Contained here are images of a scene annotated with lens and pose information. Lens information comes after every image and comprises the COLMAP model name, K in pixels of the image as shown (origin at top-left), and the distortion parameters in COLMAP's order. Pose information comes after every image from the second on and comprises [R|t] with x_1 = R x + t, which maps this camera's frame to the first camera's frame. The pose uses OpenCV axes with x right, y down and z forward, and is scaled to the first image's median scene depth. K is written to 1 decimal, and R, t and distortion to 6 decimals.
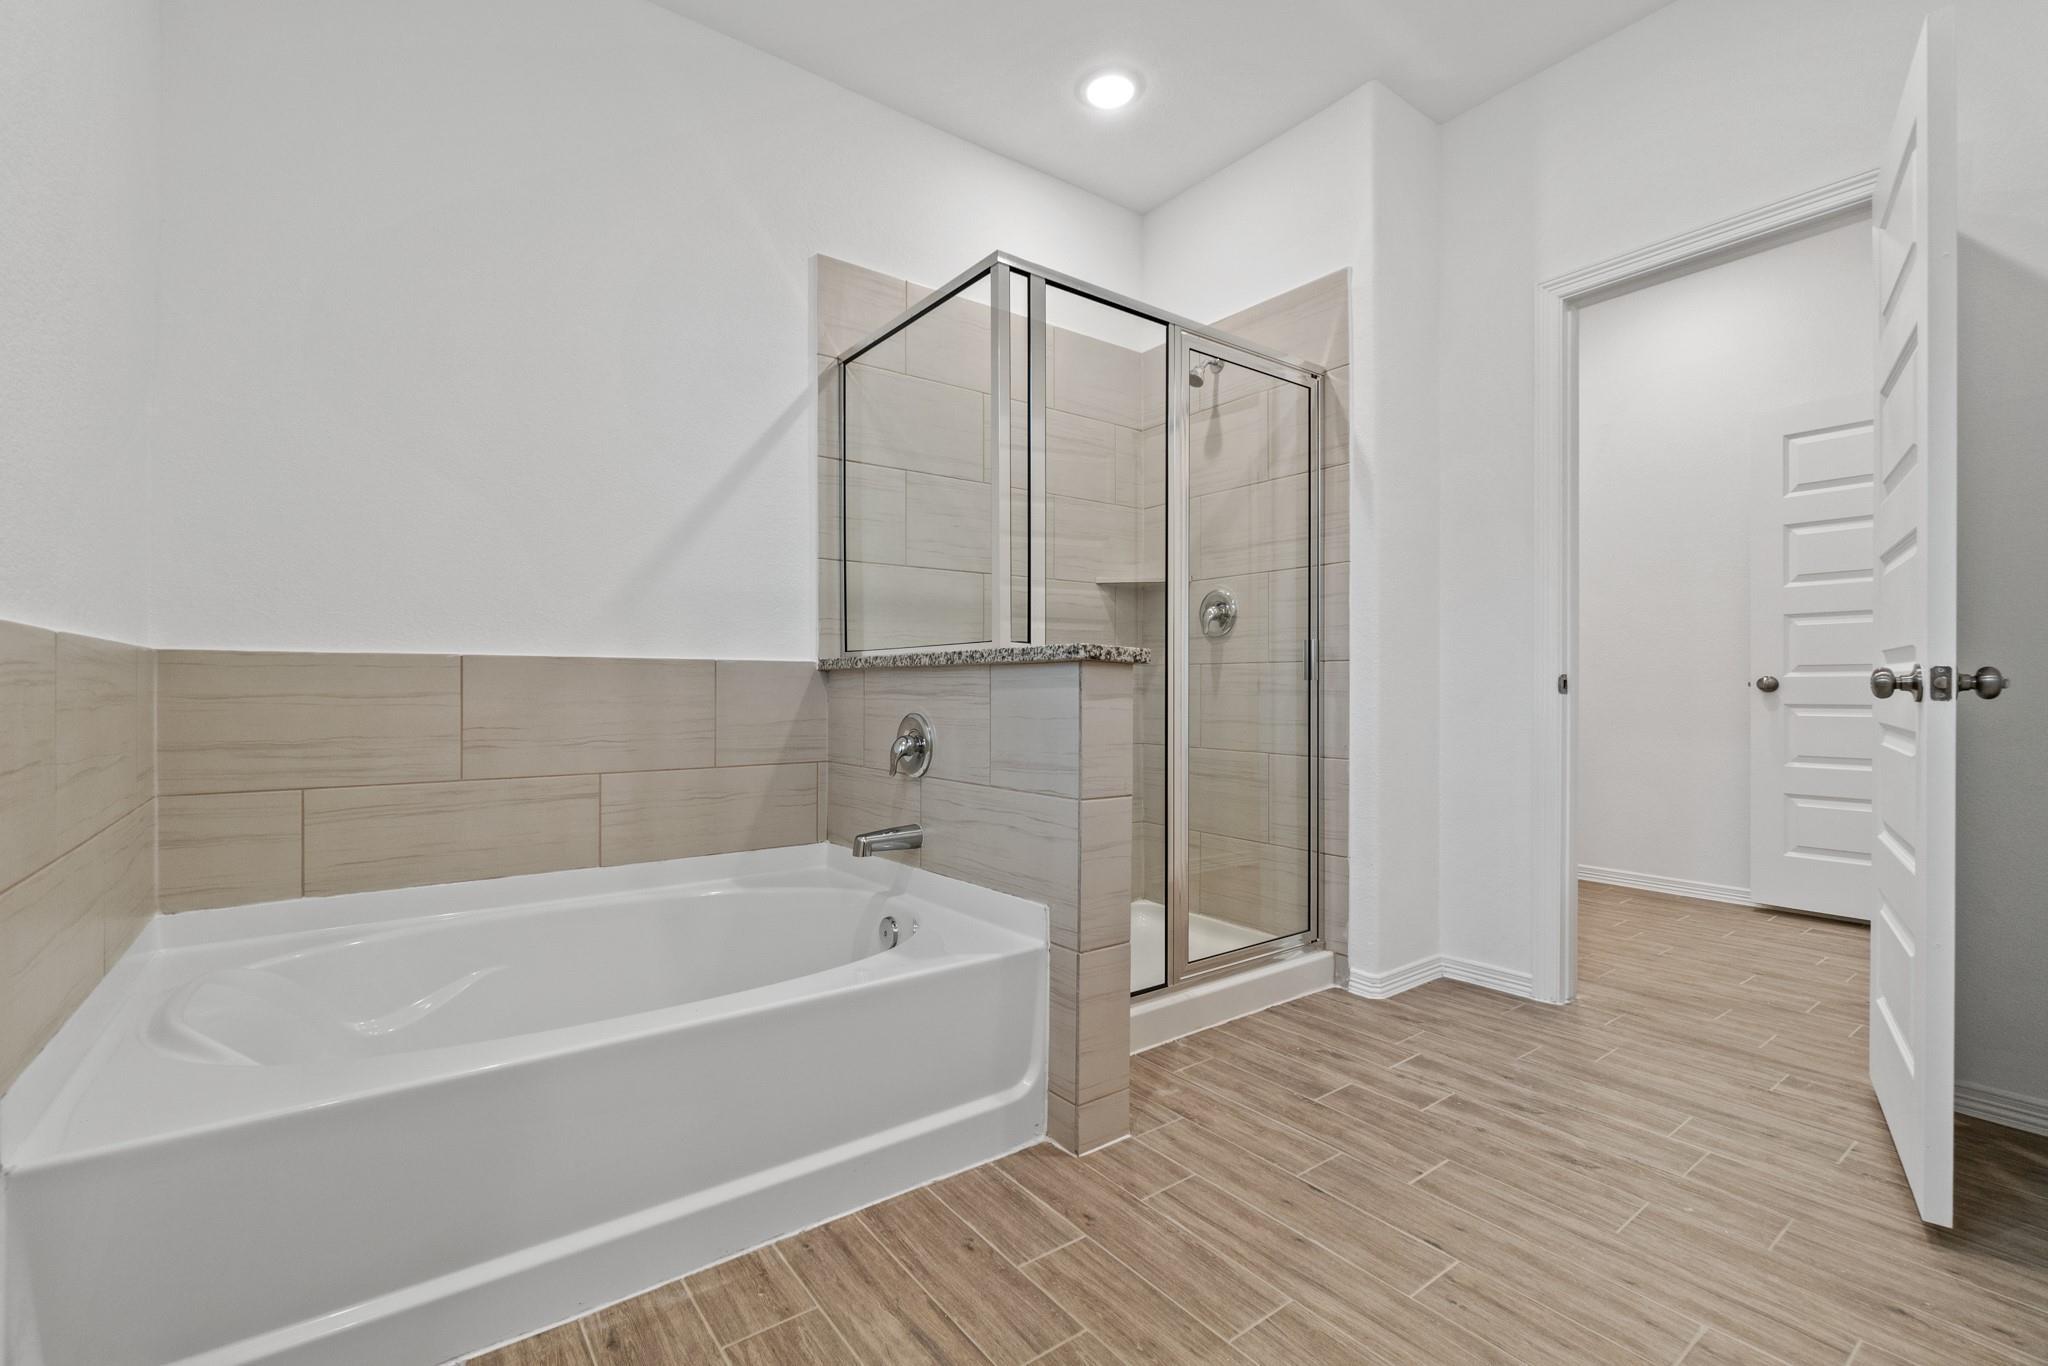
lens RADIAL K [[889.7, 0, 981.2], [0, 889.7, 680.1], [0, 0, 1]] dist [0.002007, -0.002489]
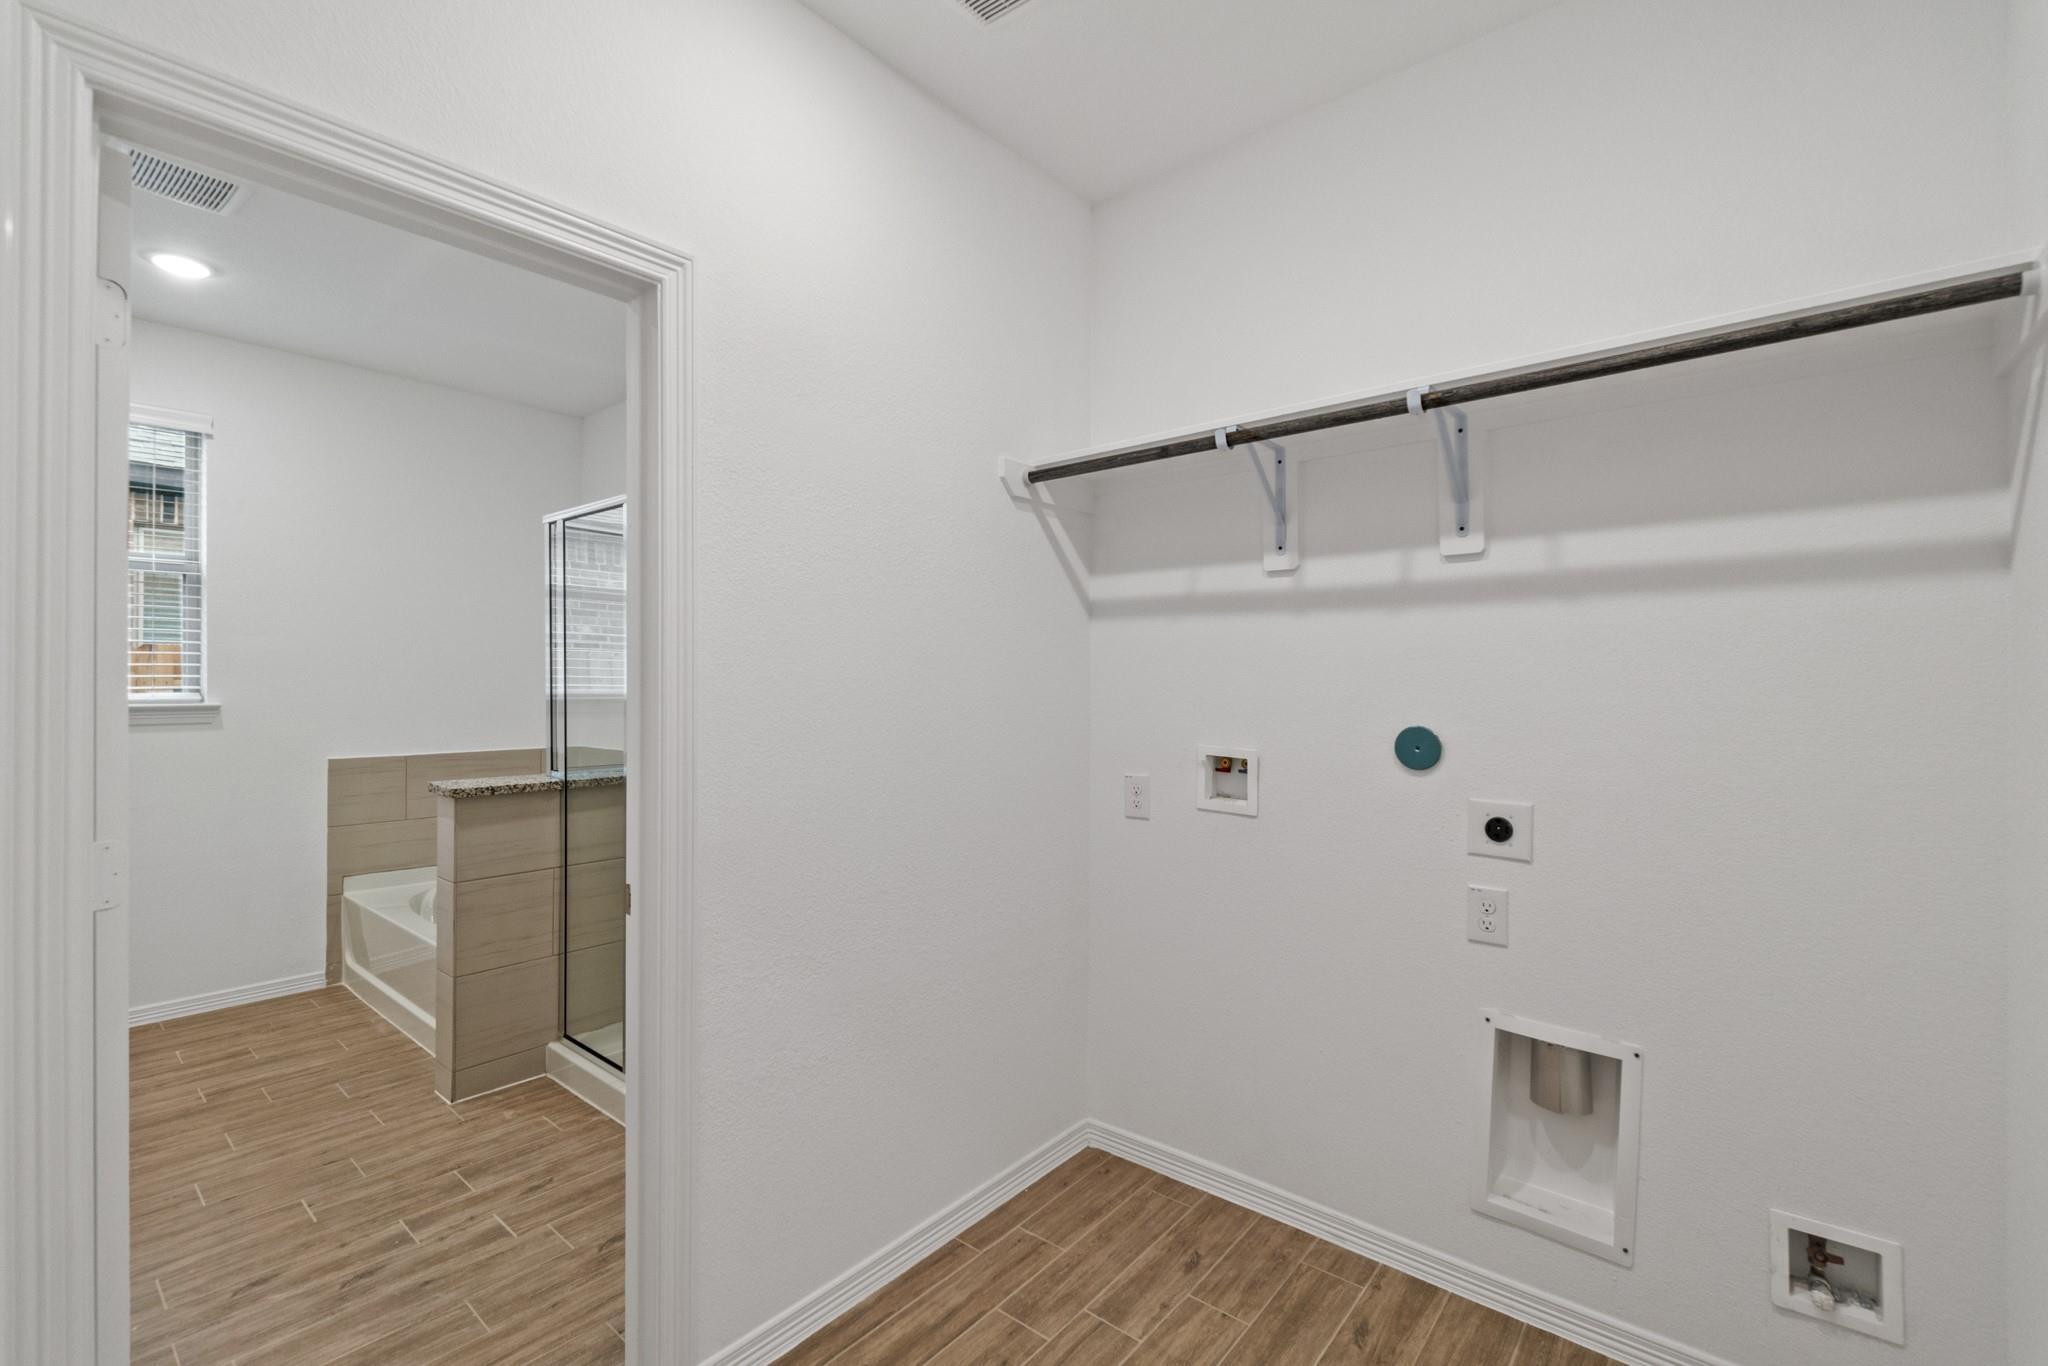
lens RADIAL K [[889.7, 0, 1030.0], [0, 889.7, 679.2], [0, 0, 1]] dist [0.002007, -0.002489]
pose [[0.246549, -0.007746, -0.969099, 1.810892], [0.007166, 0.999955, -0.006170, -0.193371], [0.969104, -0.005424, 0.246594, 1.515465]]
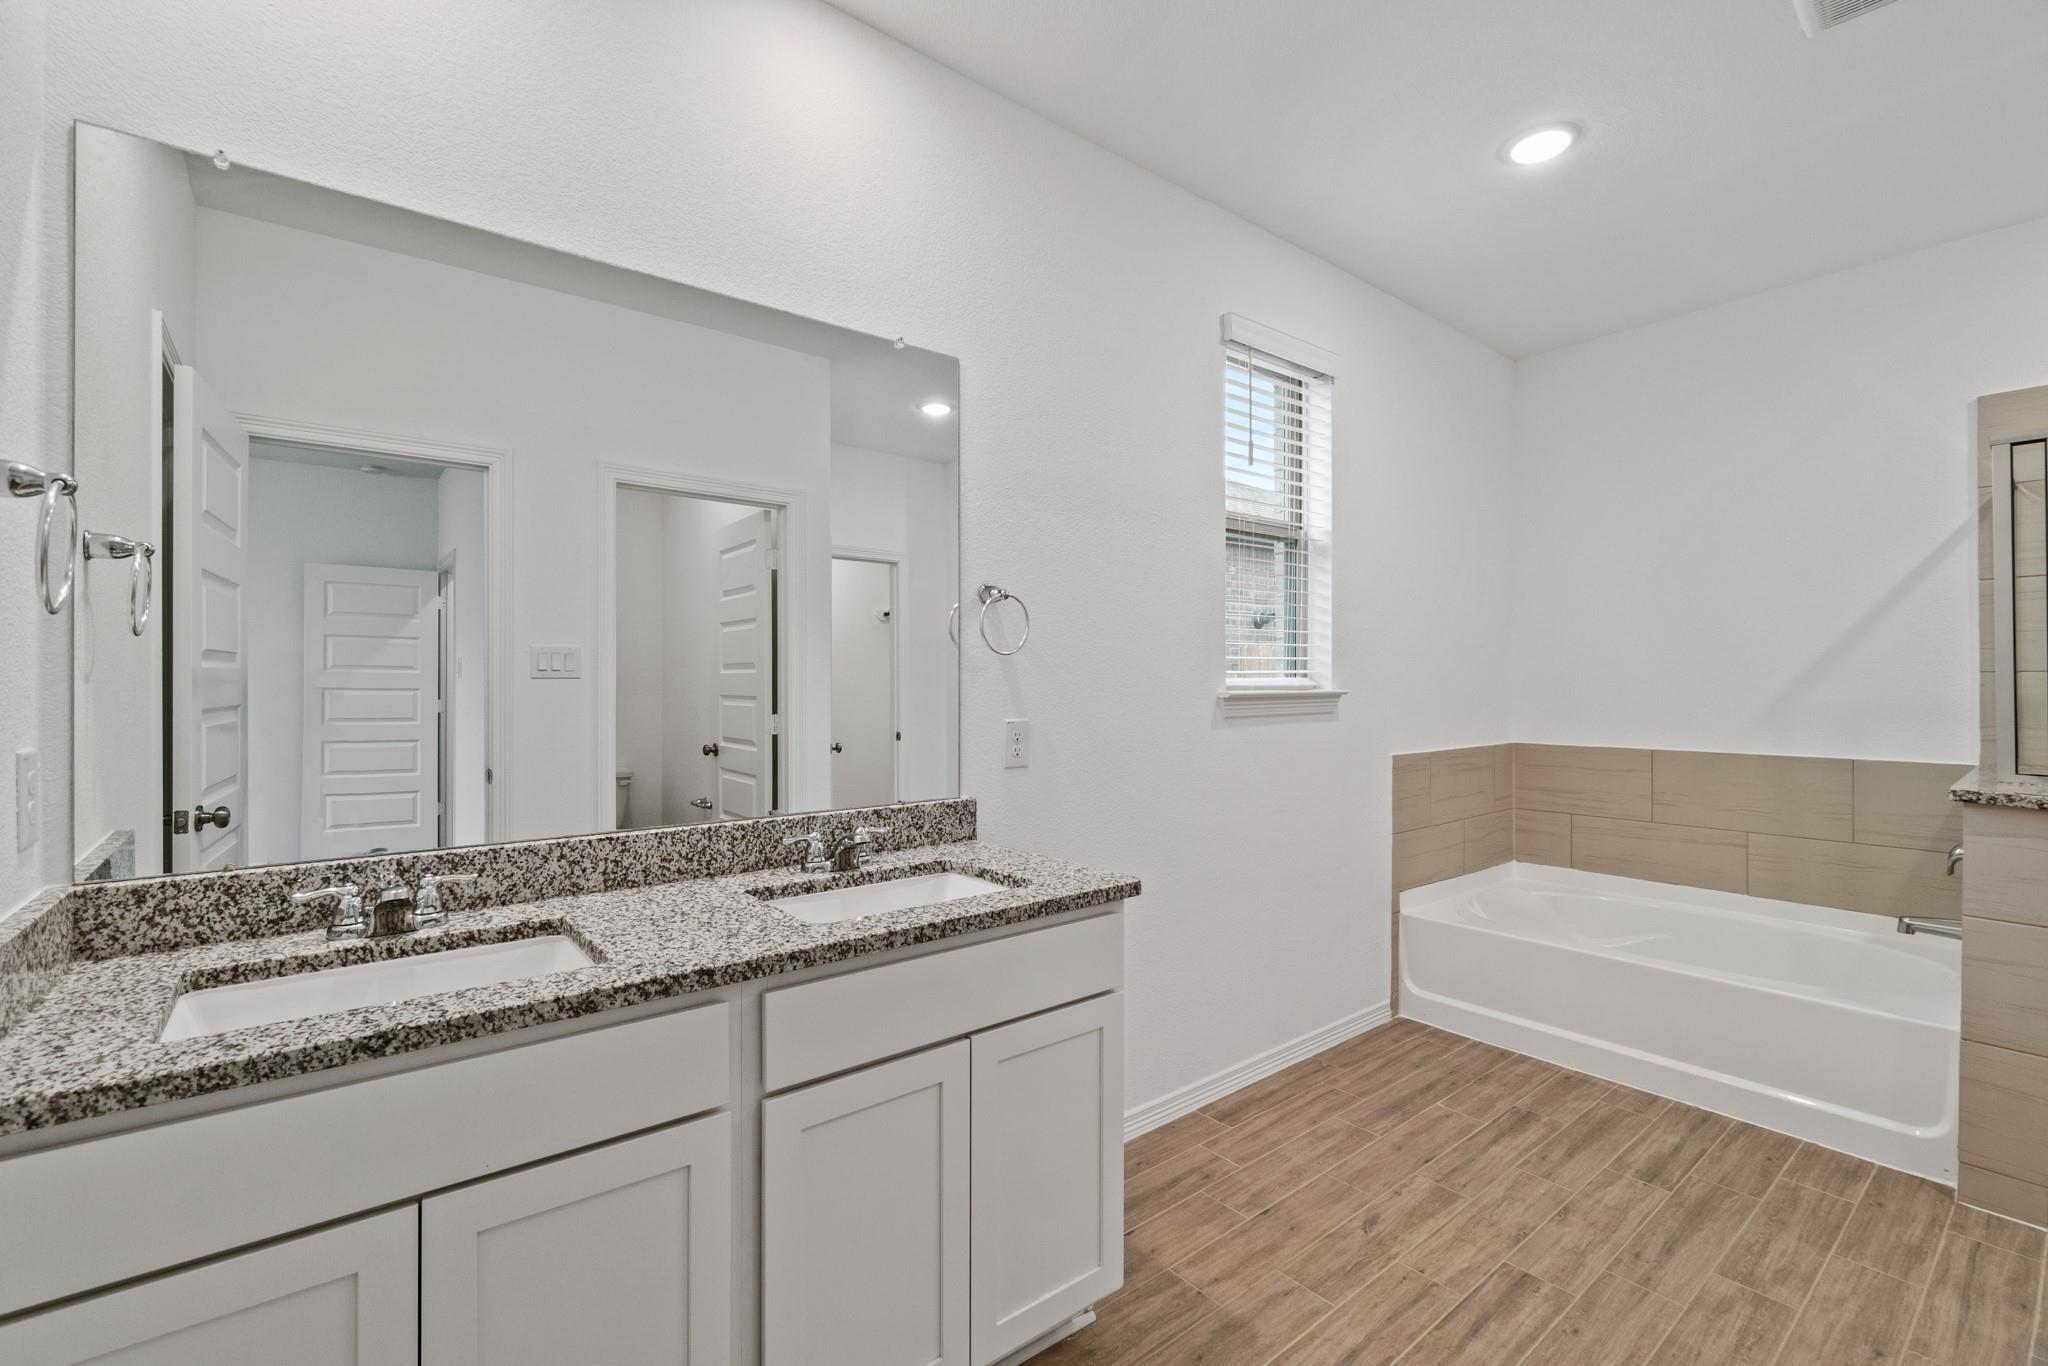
lens RADIAL K [[889.7, 0, 1011.1], [0, 889.7, 682.2], [0, 0, 1]] dist [0.002007, -0.002489]
pose [[0.037464, -0.001881, -0.999296, 1.173441], [0.013429, 0.999909, -0.001379, -0.185506], [0.999208, -0.013367, 0.037486, -0.322795]]
